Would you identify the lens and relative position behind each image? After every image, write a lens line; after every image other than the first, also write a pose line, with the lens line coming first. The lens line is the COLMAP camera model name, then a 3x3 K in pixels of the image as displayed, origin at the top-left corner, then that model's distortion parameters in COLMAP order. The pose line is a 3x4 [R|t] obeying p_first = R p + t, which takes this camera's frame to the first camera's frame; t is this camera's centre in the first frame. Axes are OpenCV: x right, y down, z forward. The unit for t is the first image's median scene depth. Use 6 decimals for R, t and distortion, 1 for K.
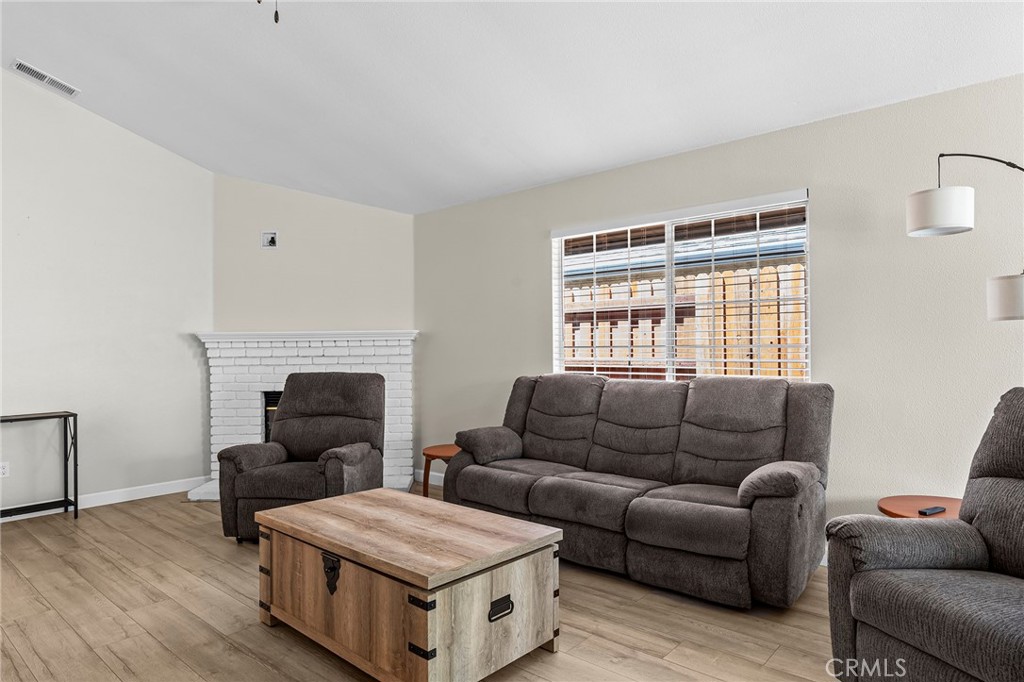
lens RADIAL K [[612.6, 0, 512.0], [0, 612.6, 341.0], [0, 0, 1]] dist [-0.001188, 0.001398]
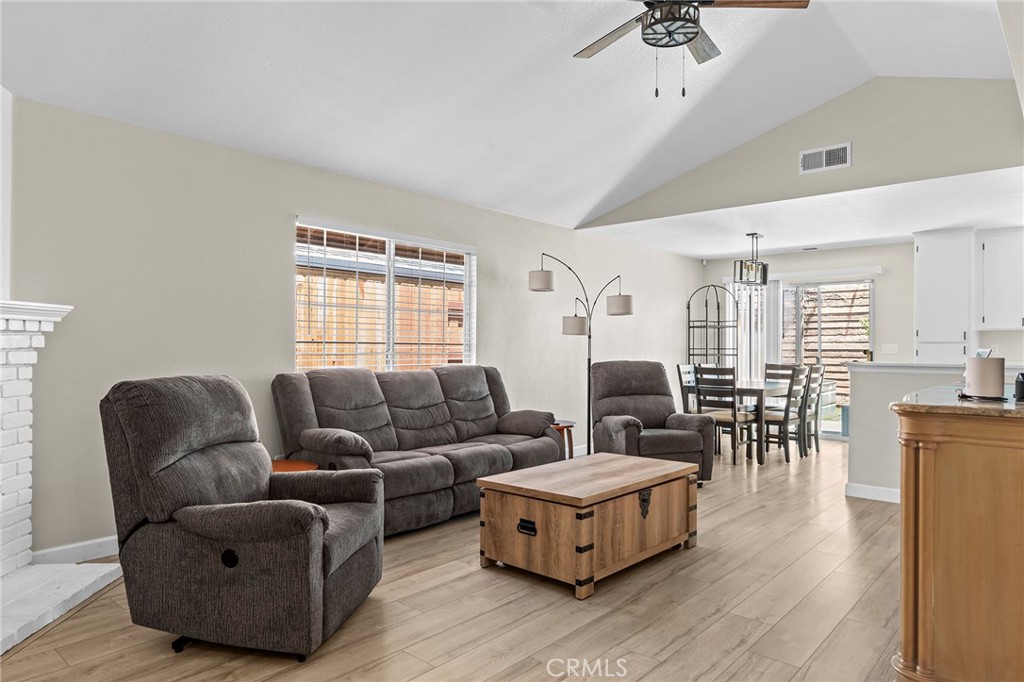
lens RADIAL K [[657.0, 0, 512.0], [0, 657.0, 341.0], [0, 0, 1]] dist [-0.006025, -0.000909]
pose [[-0.008875, 0.019023, 0.999780, -1.089235], [-0.016483, 0.999680, -0.019167, 0.028145], [-0.999825, -0.016649, -0.008558, 0.806415]]
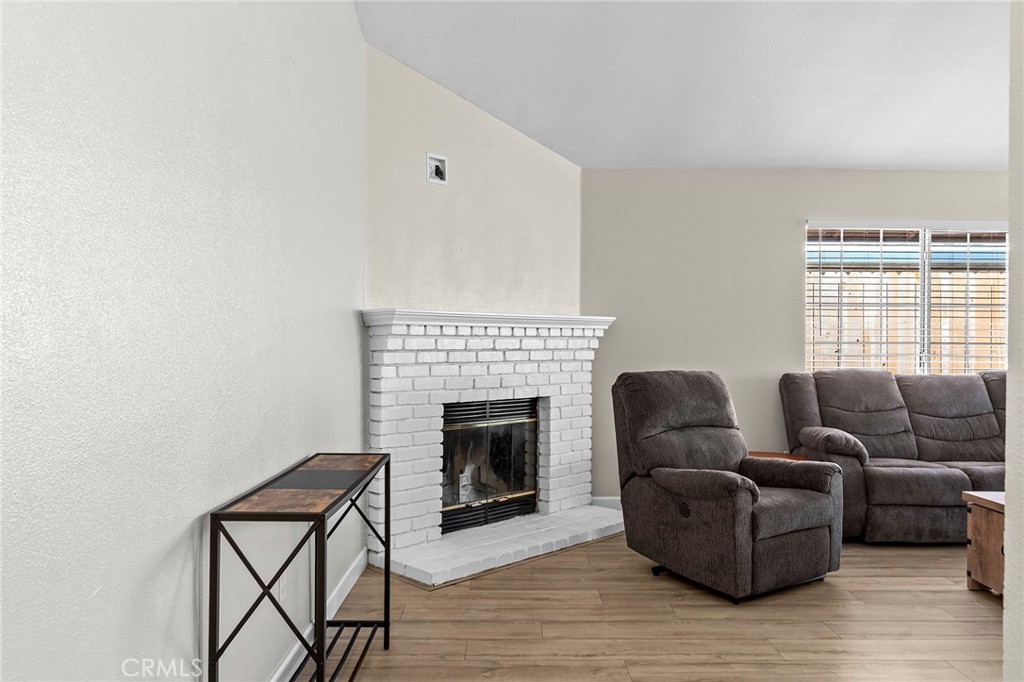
lens RADIAL K [[756.1, 0, 493.4], [0, 756.1, 340.0], [0, 0, 1]] dist [0.002867, 0.000586]
pose [[0.752274, 0.016703, 0.658639, -1.259451], [-0.018398, 0.999821, -0.004341, 0.025140], [-0.658593, -0.008852, 0.752447, 0.516481]]
